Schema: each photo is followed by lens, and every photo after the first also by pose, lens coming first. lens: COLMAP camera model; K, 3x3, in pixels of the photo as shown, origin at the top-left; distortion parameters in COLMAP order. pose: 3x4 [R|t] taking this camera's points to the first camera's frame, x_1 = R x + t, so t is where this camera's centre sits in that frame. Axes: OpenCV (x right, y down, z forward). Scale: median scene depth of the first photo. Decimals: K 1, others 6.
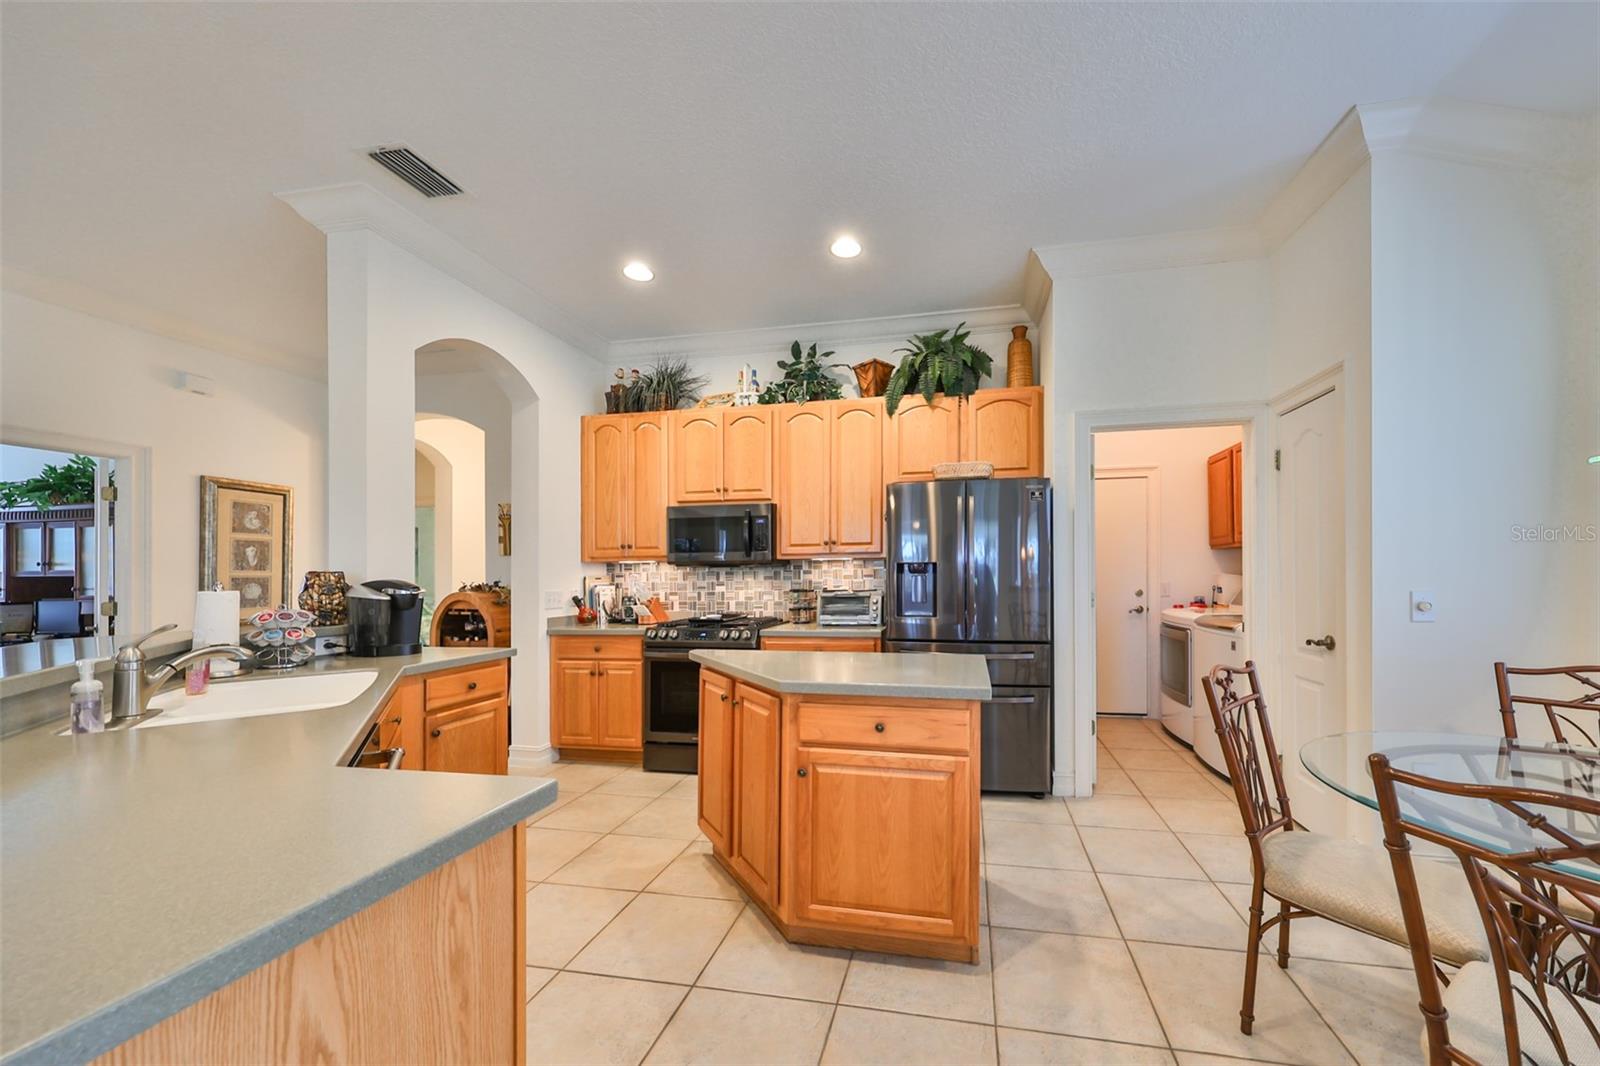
lens RADIAL K [[706.3, 0, 809.6], [0, 706.3, 589.2], [0, 0, 1]] dist [-0.001308, 0.000139]
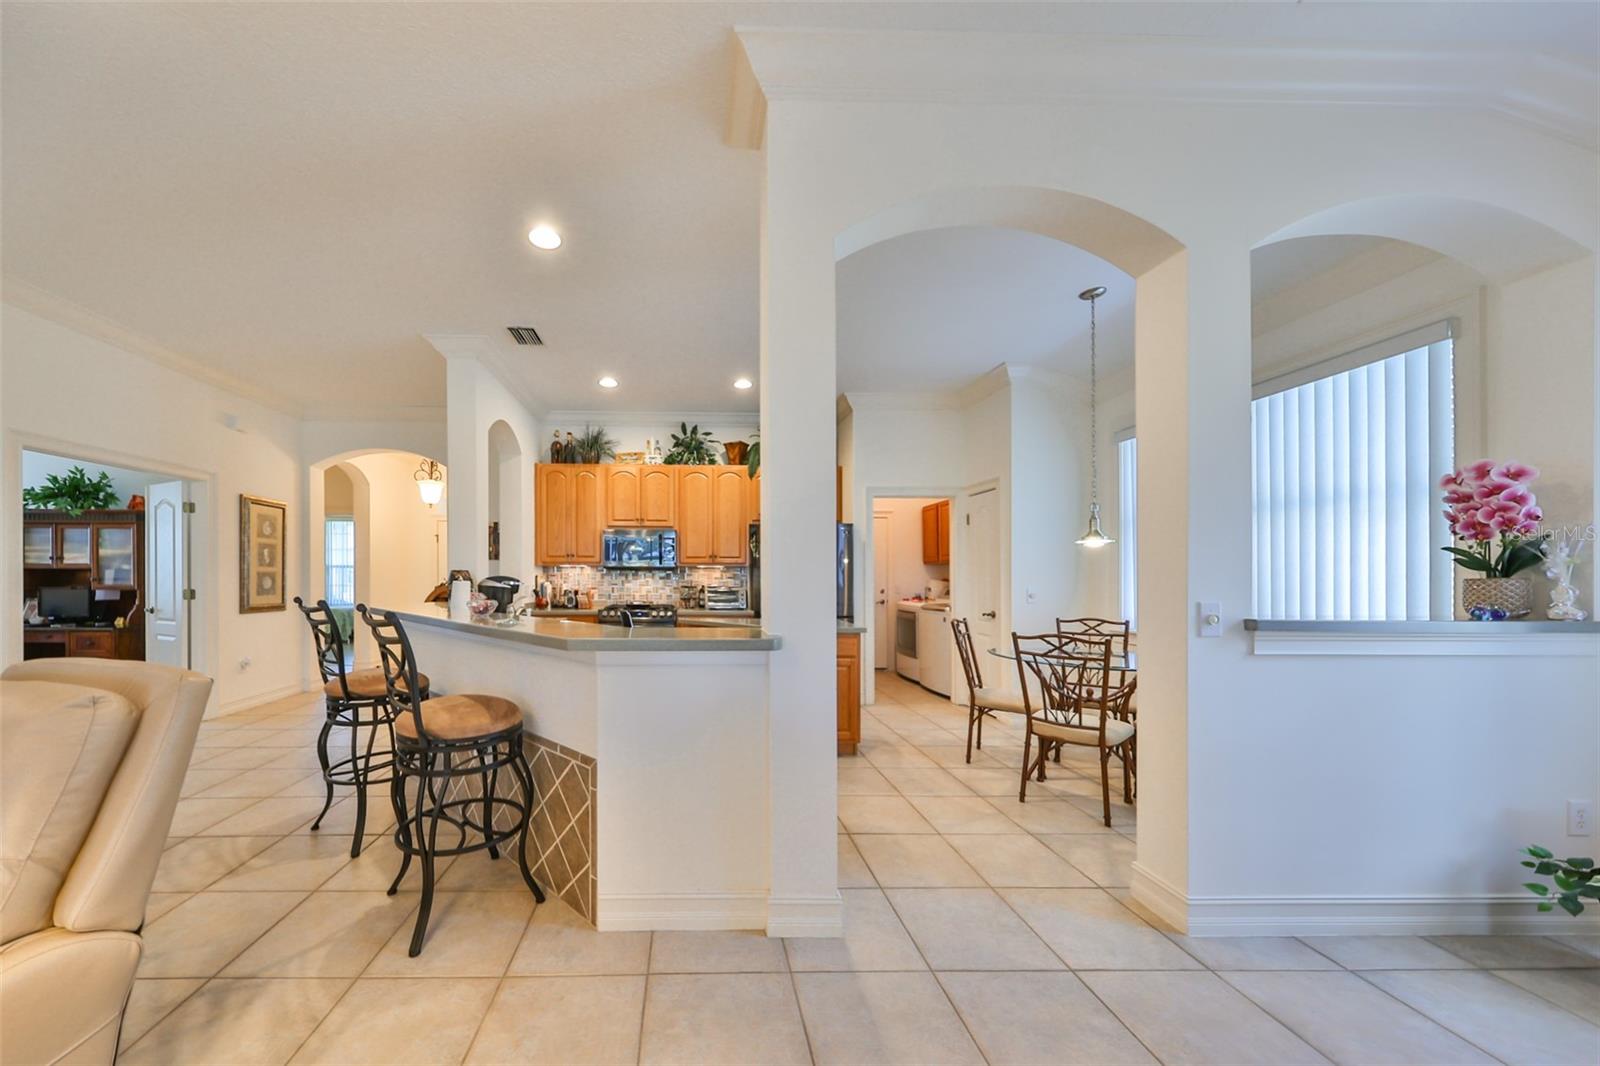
lens RADIAL K [[504.4, 0, 772.3], [0, 504.4, 580.4], [0, 0, 1]] dist [-0.003282, 0.000369]
pose [[0.973424, 0.013500, 0.228613, -0.090528], [-0.010210, 0.999827, -0.015565, 0.003454], [-0.228784, 0.012817, 0.973393, -0.112671]]
